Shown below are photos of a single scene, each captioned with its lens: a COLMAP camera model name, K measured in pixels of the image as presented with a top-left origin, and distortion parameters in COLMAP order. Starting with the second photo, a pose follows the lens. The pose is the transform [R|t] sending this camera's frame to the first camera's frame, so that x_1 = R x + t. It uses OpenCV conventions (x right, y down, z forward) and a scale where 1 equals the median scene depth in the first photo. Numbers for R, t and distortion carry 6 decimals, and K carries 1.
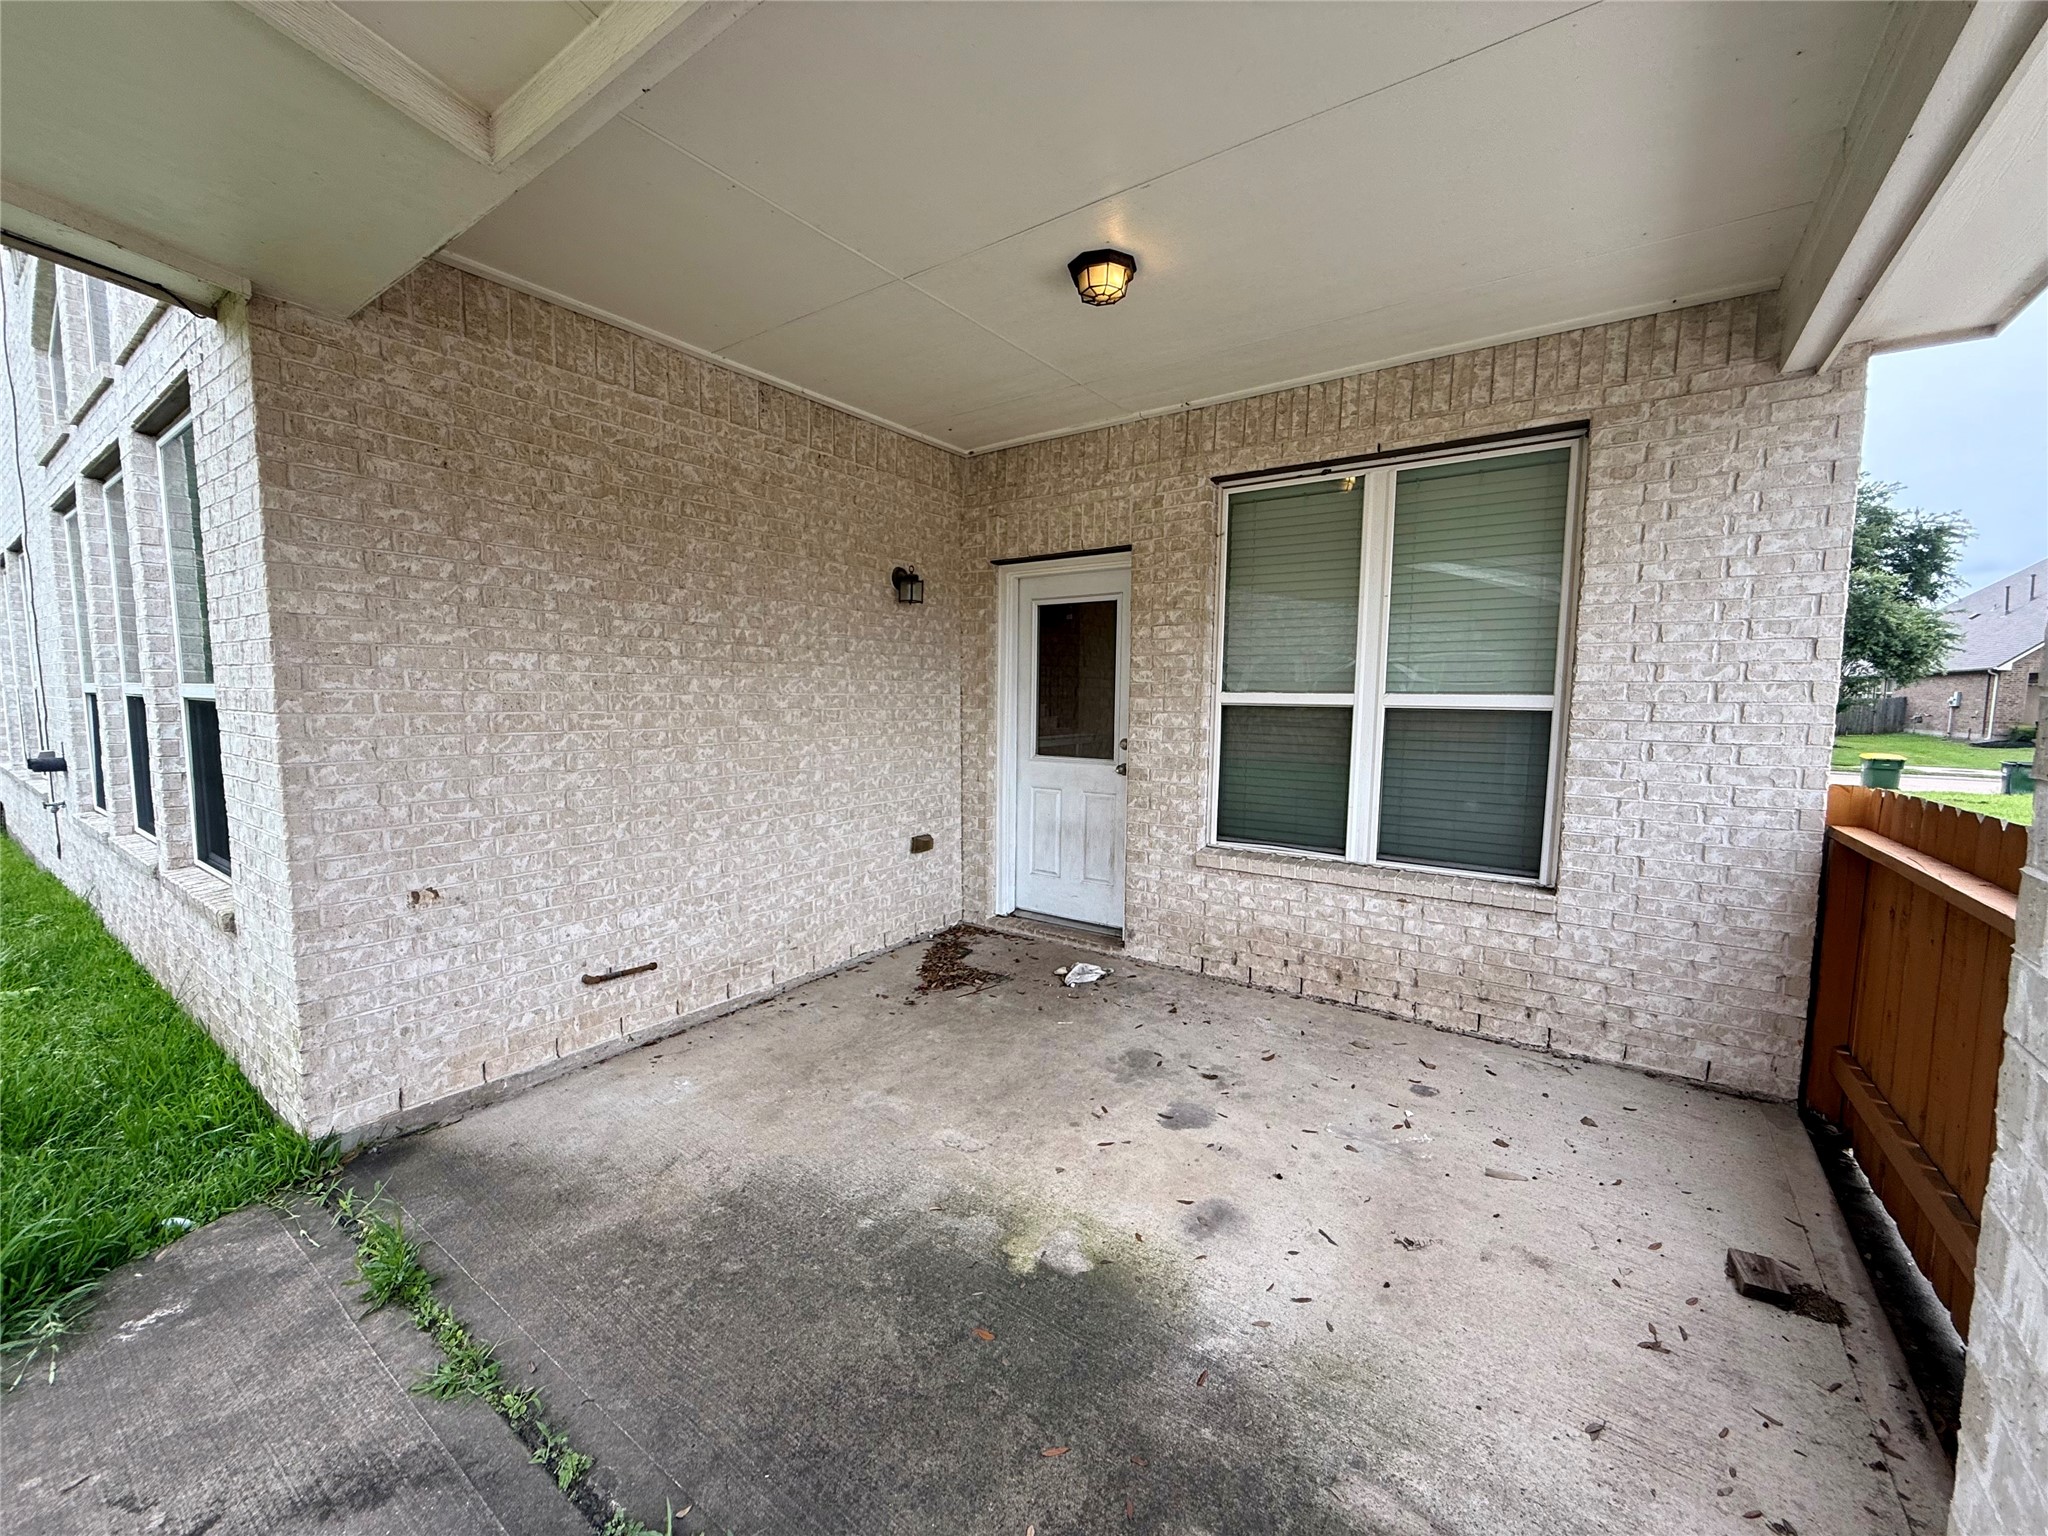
lens RADIAL K [[810.1, 0, 1024.0], [0, 810.1, 768.0], [0, 0, 1]] dist [-0.002398, -0.000160]
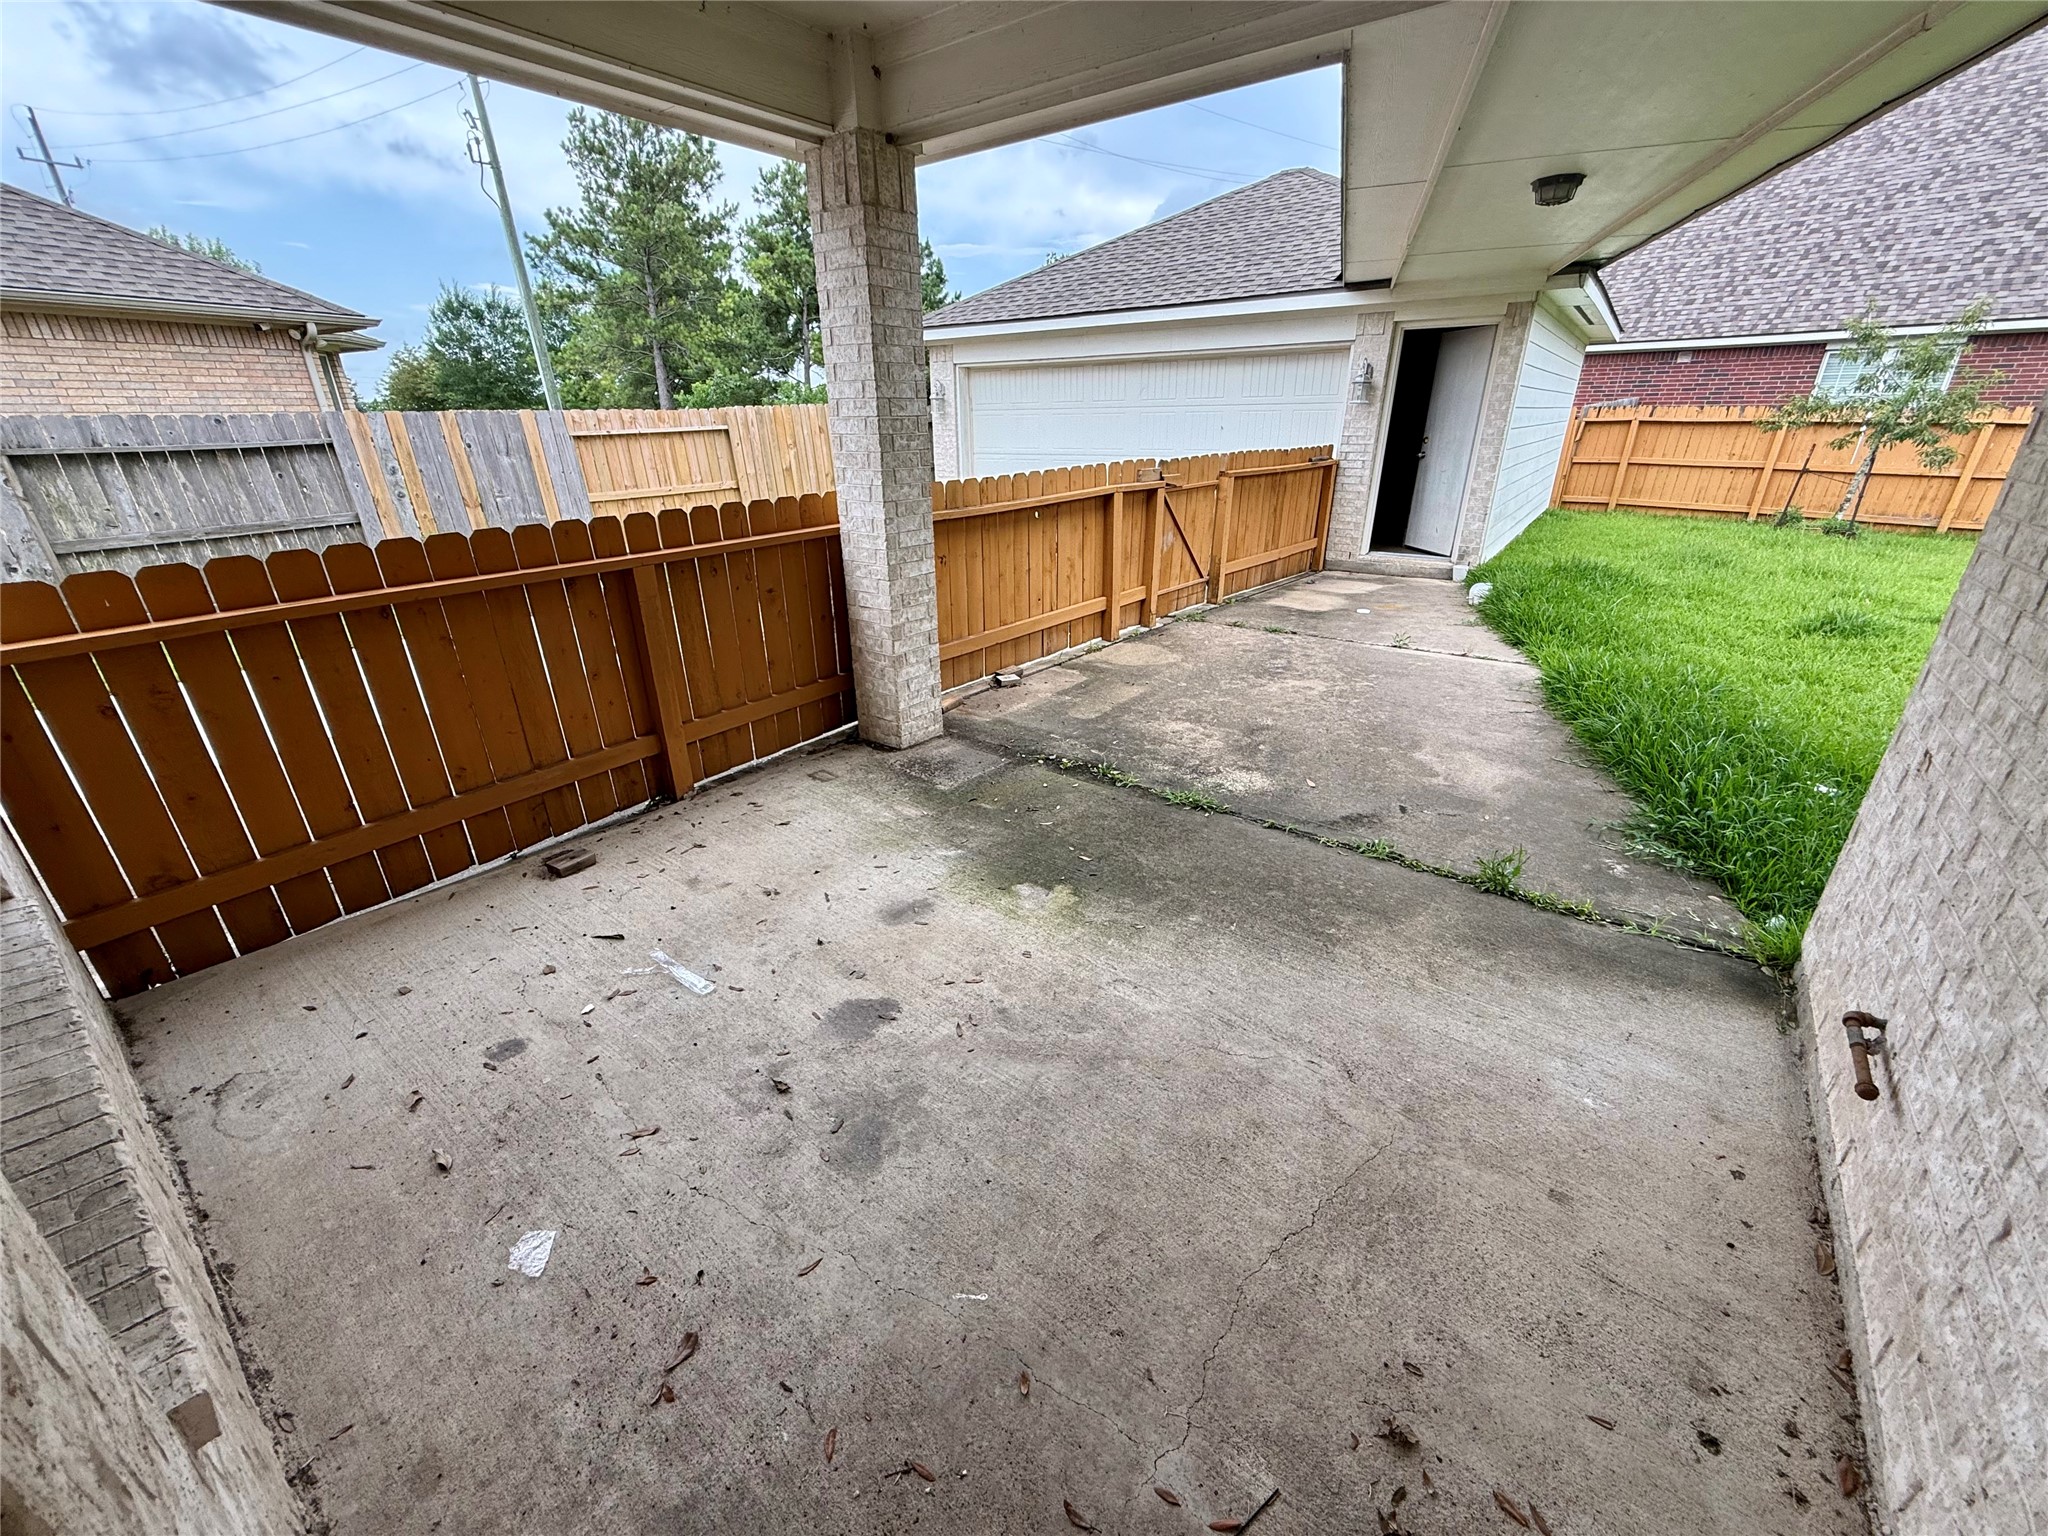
lens RADIAL K [[810.1, 0, 1024.0], [0, 810.1, 768.0], [0, 0, 1]] dist [-0.002398, -0.000160]
pose [[-0.999321, -0.011103, 0.035119, 0.017783], [0.007091, 0.877654, 0.479243, -0.211693], [-0.036143, 0.479167, -0.876980, 1.968493]]
